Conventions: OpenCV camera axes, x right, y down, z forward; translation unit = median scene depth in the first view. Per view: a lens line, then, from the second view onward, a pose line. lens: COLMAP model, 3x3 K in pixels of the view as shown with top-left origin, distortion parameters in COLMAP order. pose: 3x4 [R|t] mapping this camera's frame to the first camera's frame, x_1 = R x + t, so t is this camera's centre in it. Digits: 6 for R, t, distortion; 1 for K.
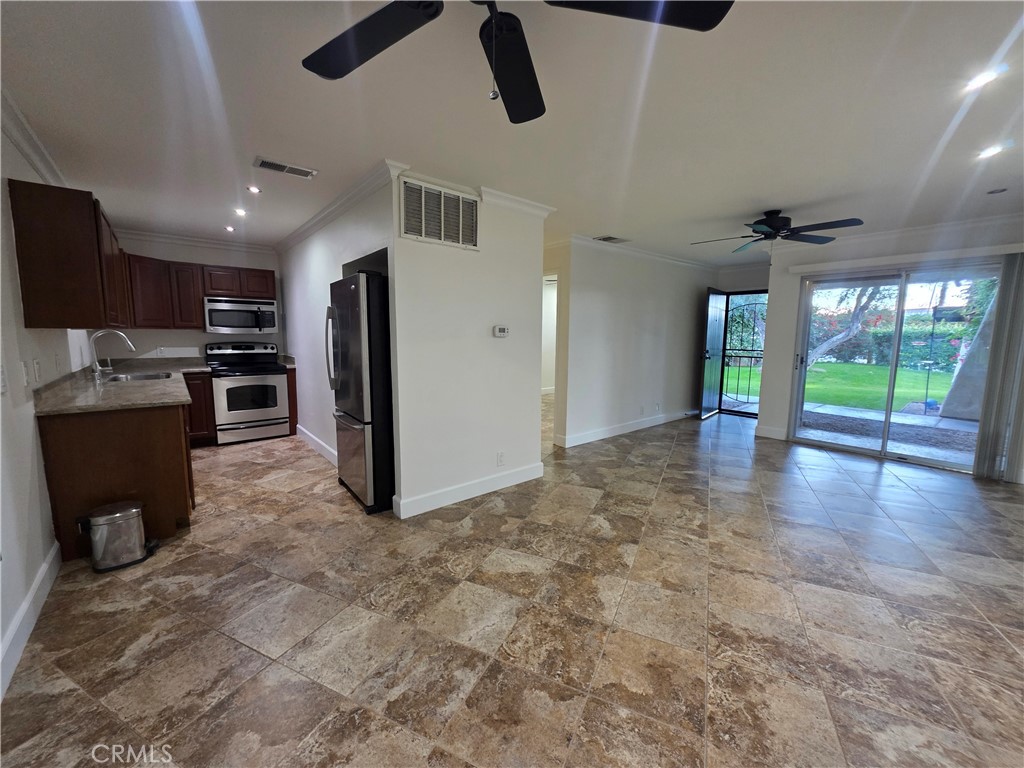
lens RADIAL K [[411.0, 0, 517.2], [0, 411.0, 383.5], [0, 0, 1]] dist [0.003718, -0.001155]
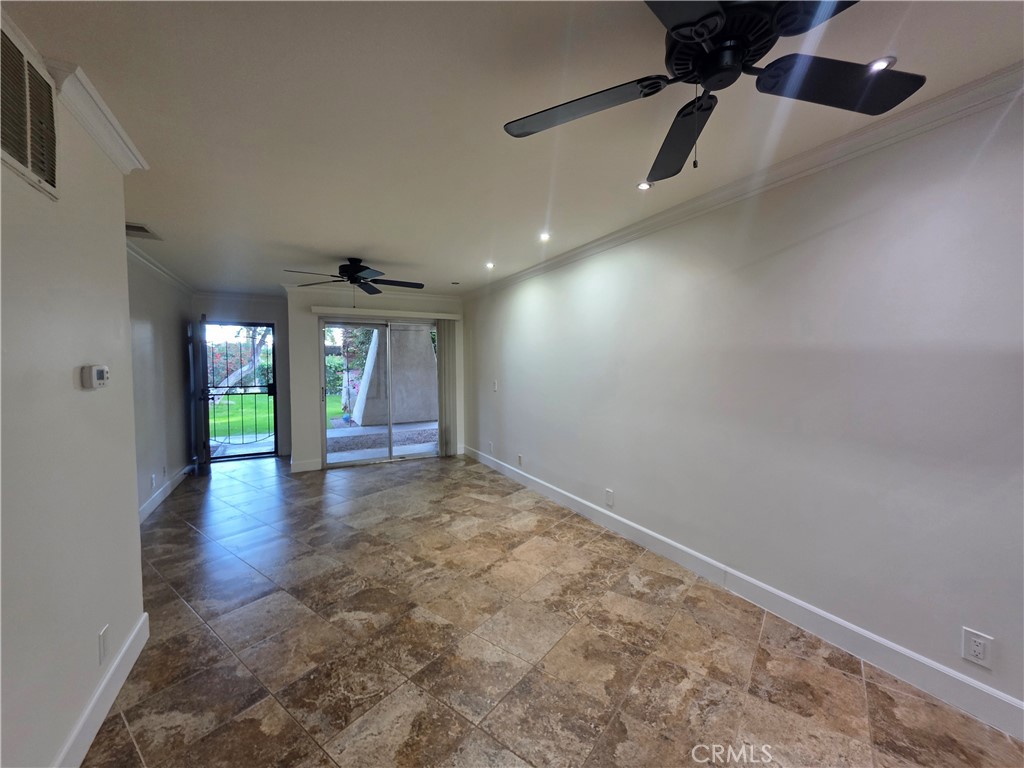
lens RADIAL K [[411.0, 0, 513.8], [0, 411.0, 382.1], [0, 0, 1]] dist [0.003718, -0.001155]
pose [[0.206098, -0.051170, 0.977192, -0.467960], [0.126426, 0.991654, 0.025263, -0.082599], [-0.970330, 0.118336, 0.210847, 0.488765]]
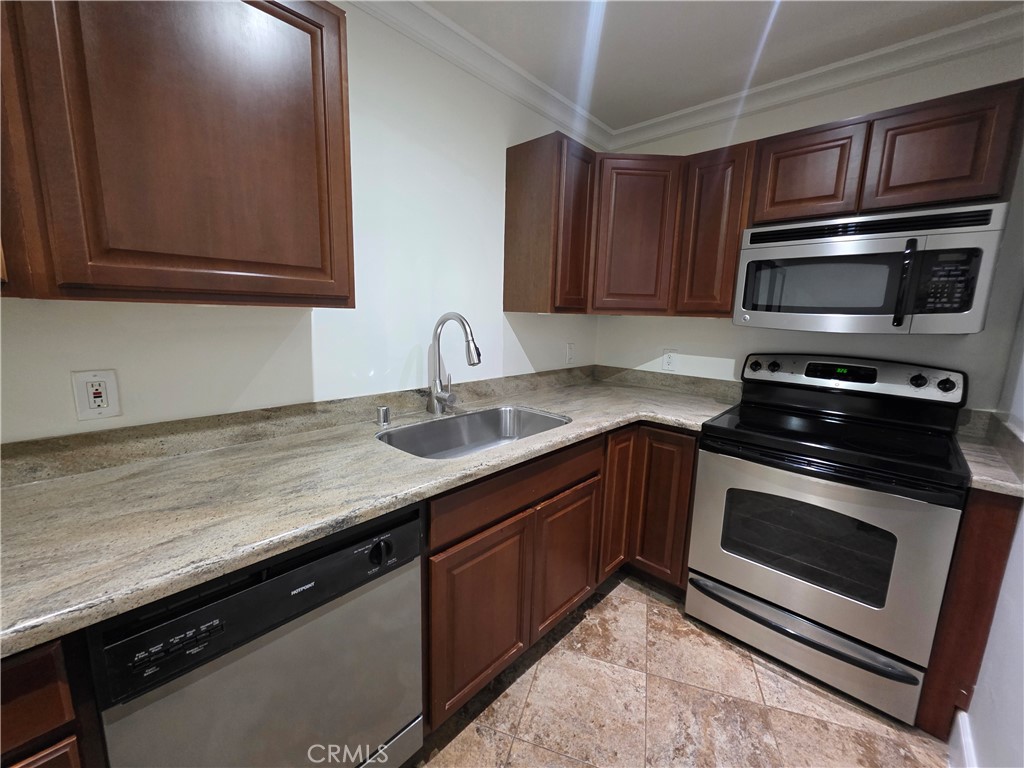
lens RADIAL K [[411.0, 0, 512.4], [0, 411.0, 379.6], [0, 0, 1]] dist [0.003718, -0.001155]
pose [[0.118279, 0.153555, -0.981036, -0.647056], [-0.146776, 0.979822, 0.135669, -0.157125], [0.982073, 0.127946, 0.138431, 1.229978]]
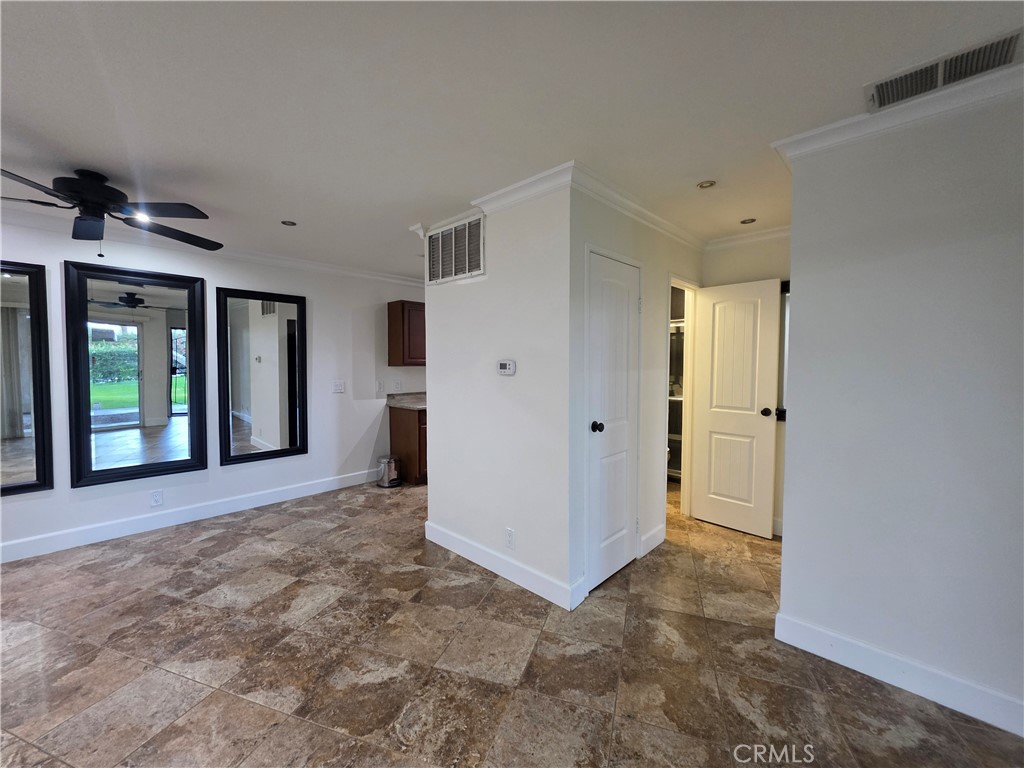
lens RADIAL K [[411.0, 0, 513.9], [0, 411.0, 379.6], [0, 0, 1]] dist [0.003718, -0.001155]
pose [[0.103092, 0.032136, -0.994153, 0.827348], [-0.117316, 0.992895, 0.019930, -0.139844], [0.987729, 0.114576, 0.106129, 1.076881]]
